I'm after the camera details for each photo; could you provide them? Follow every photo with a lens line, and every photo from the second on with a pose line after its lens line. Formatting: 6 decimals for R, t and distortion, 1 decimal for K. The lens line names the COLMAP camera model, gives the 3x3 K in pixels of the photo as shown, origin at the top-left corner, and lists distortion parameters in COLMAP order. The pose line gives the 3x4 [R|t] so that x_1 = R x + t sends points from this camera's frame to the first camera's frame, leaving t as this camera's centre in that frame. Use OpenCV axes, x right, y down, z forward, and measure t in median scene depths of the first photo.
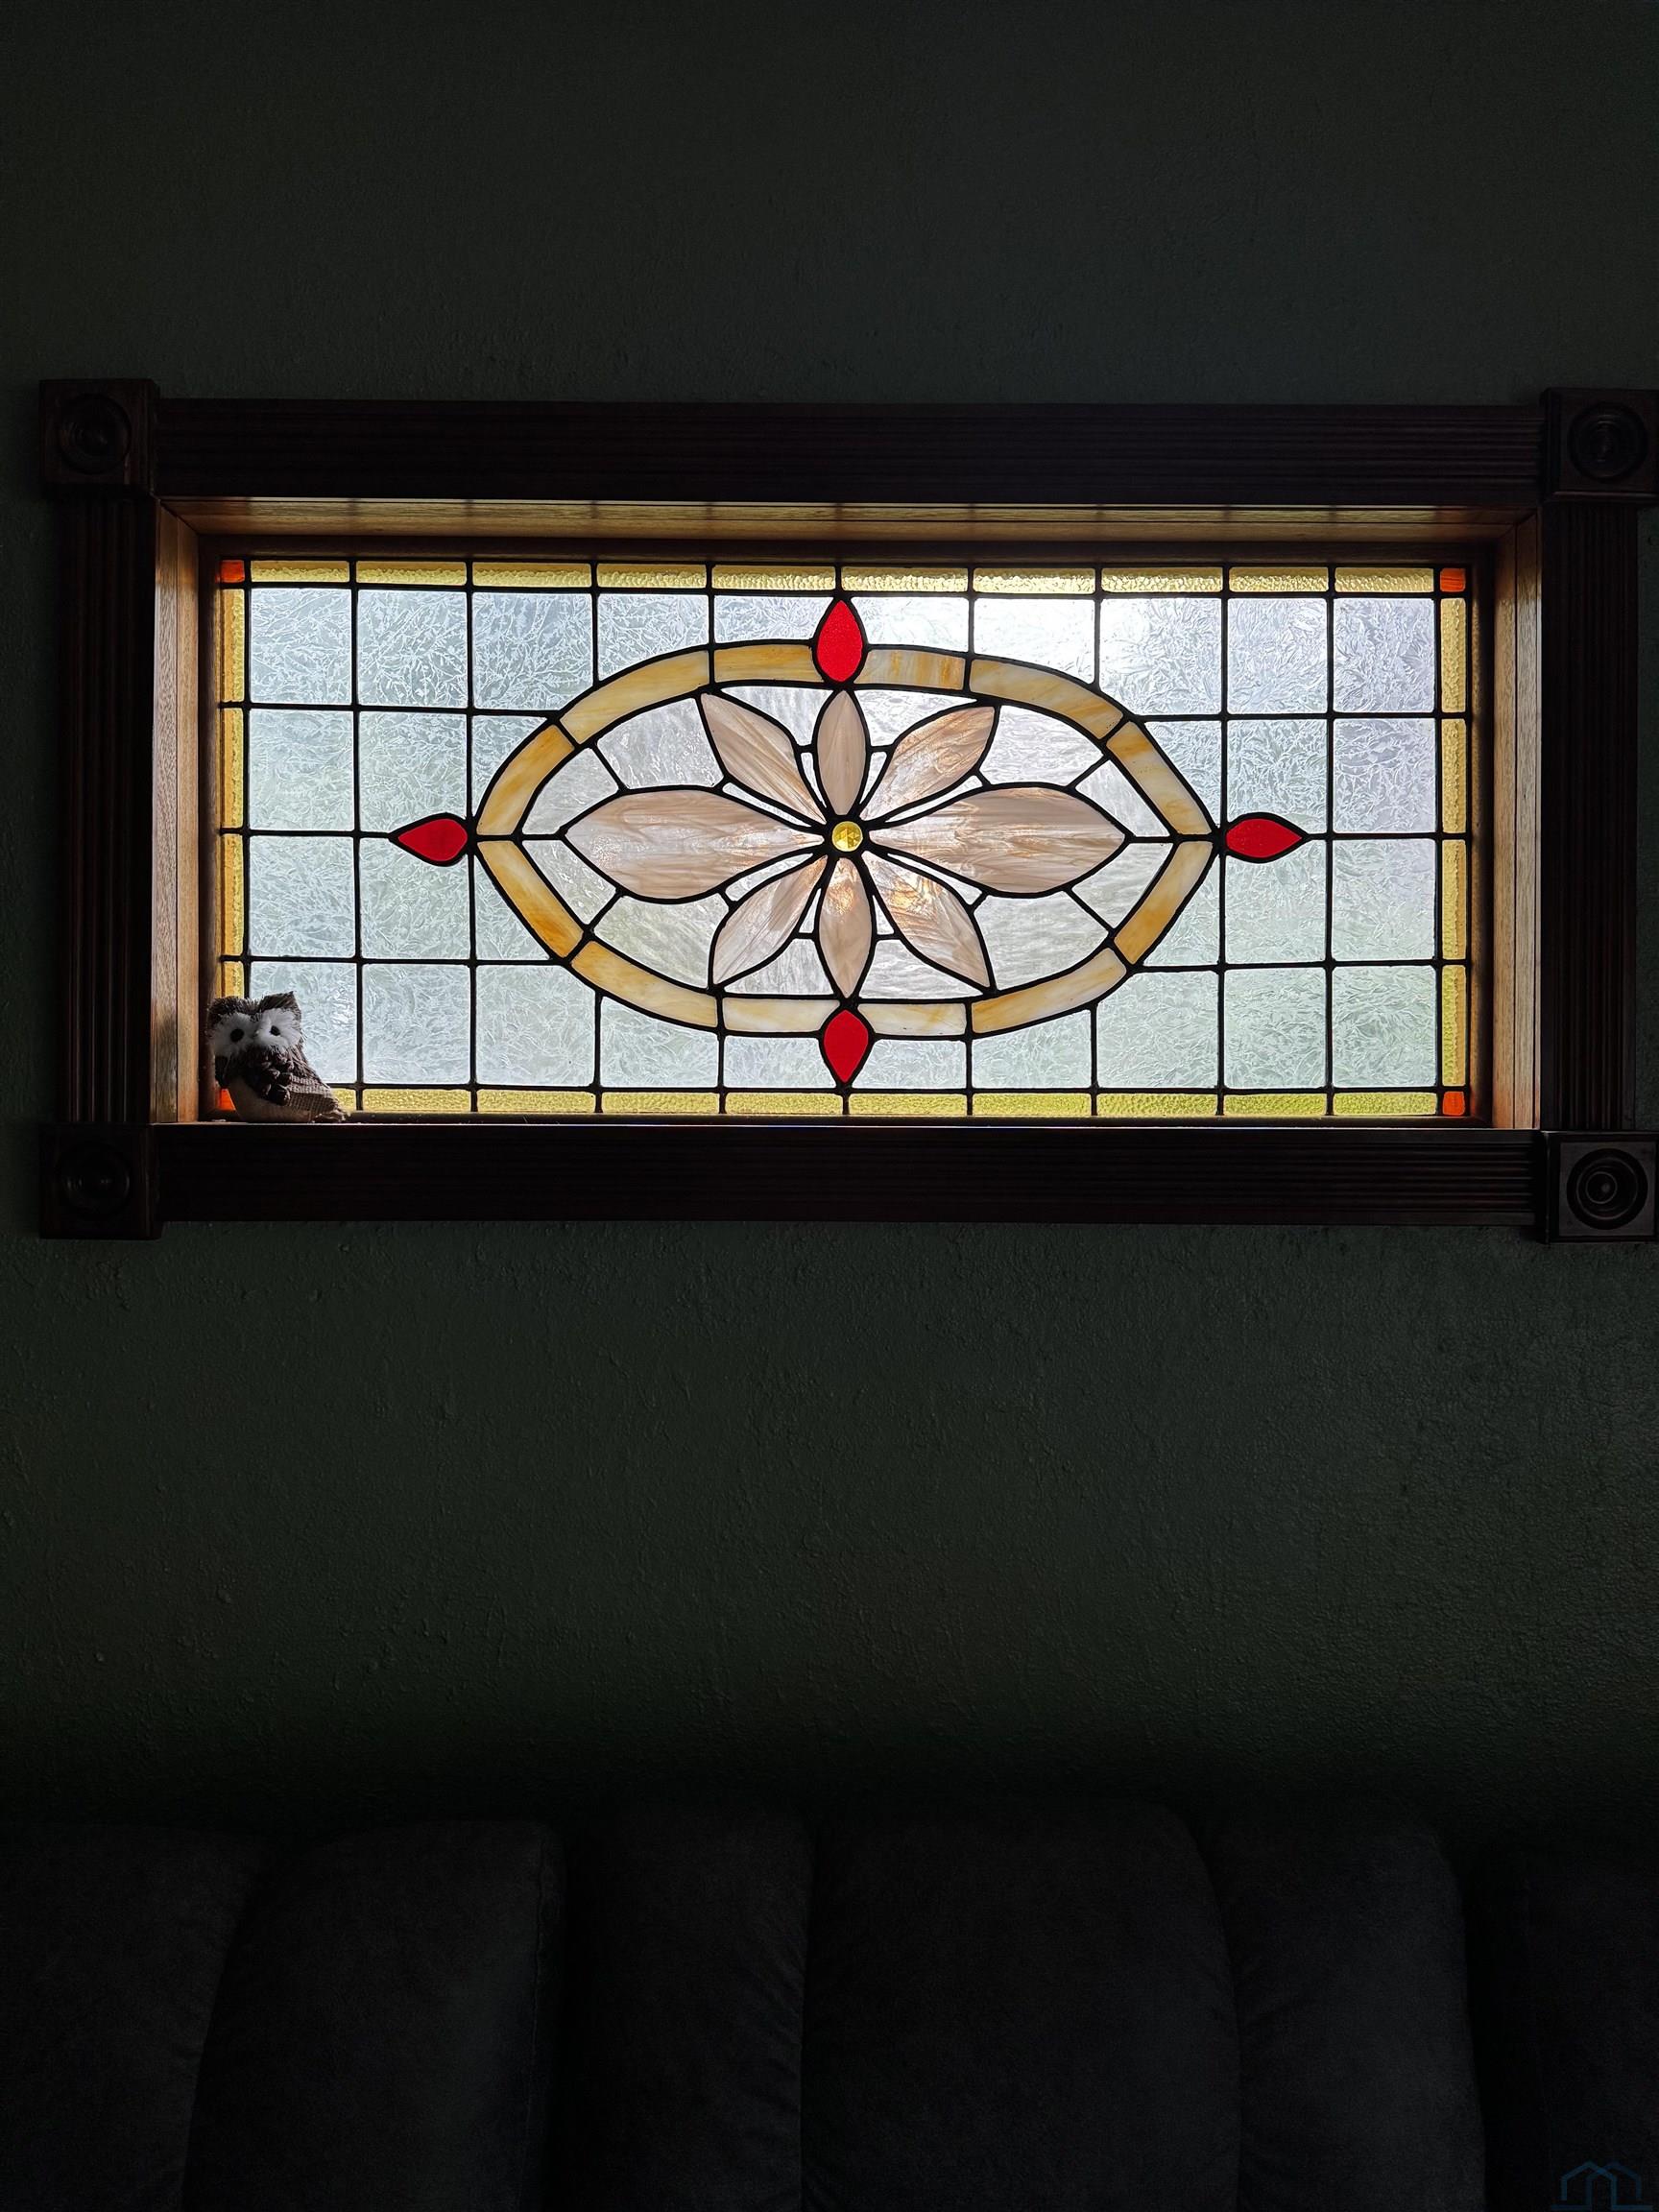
lens RADIAL K [[1586.6, 0, 834.6], [0, 1586.6, 1103.5], [0, 0, 1]] dist [0.025240, -0.008906]
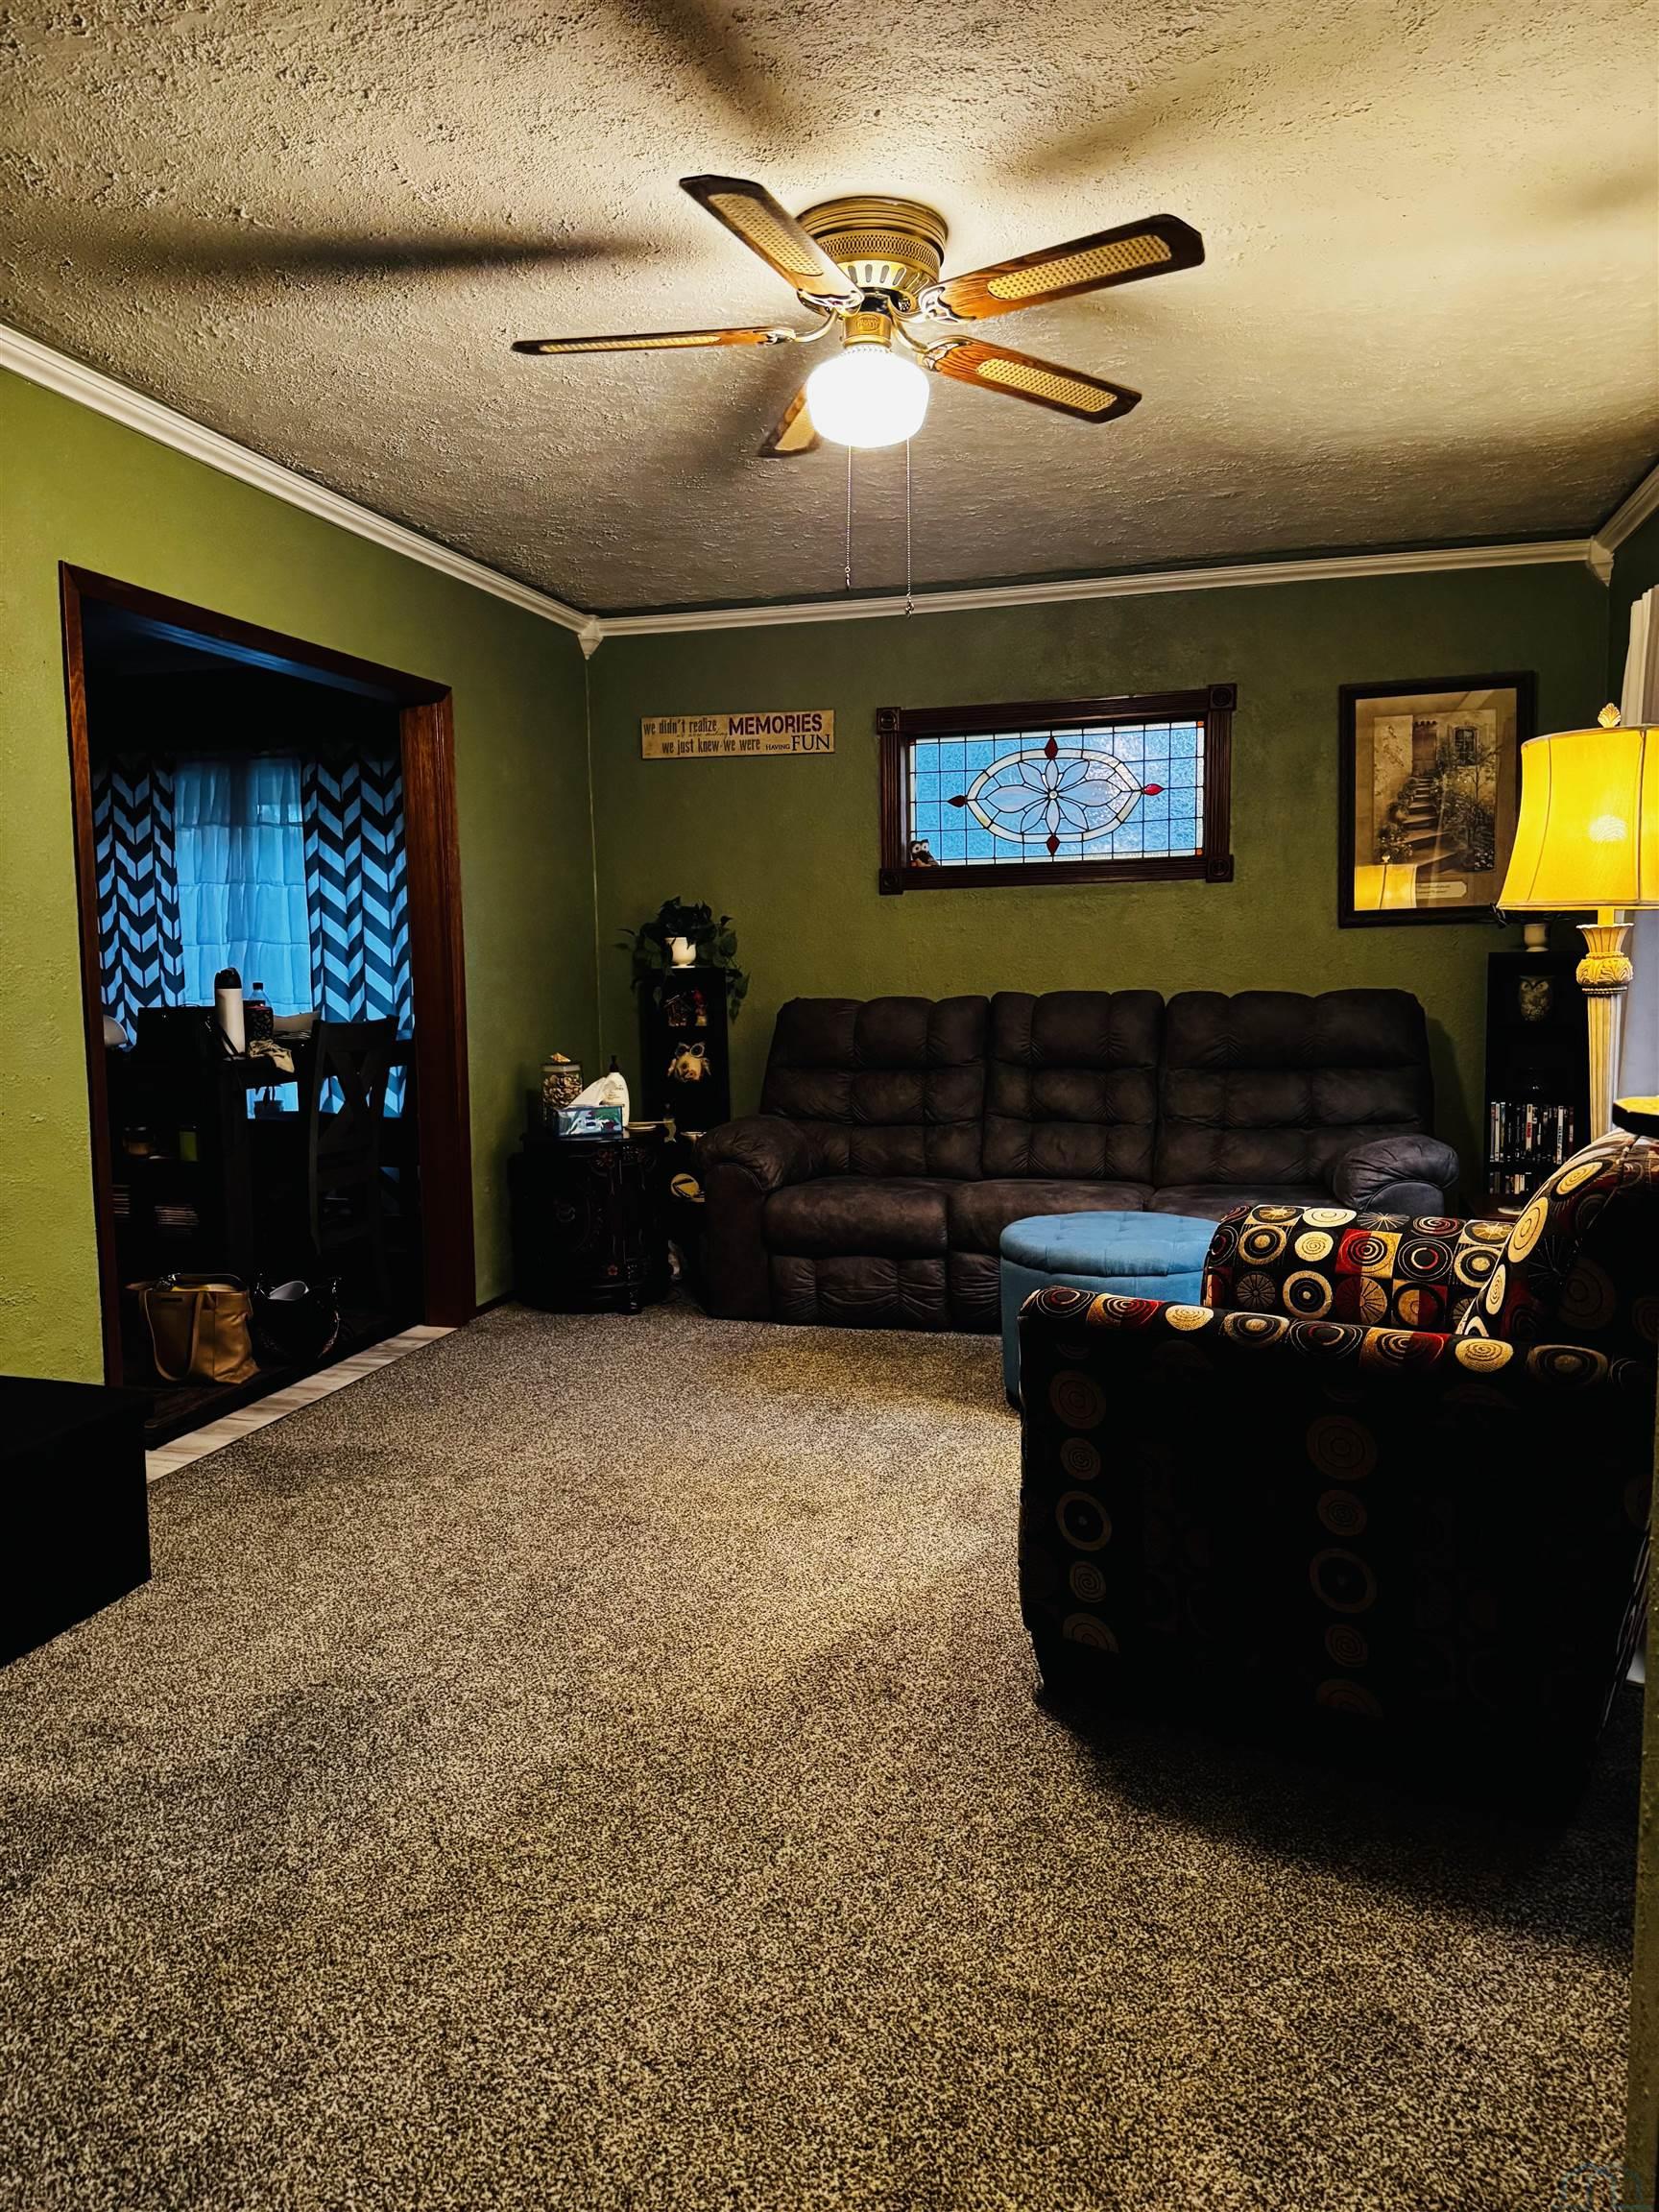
lens RADIAL K [[1586.6, 0, 828.1], [0, 1586.6, 1112.5], [0, 0, 1]] dist [0.025240, -0.008906]
pose [[0.967538, -0.003983, -0.252693, 0.493711], [0.026786, 0.995860, 0.086867, 0.290107], [0.251301, -0.090816, 0.963639, -3.306667]]
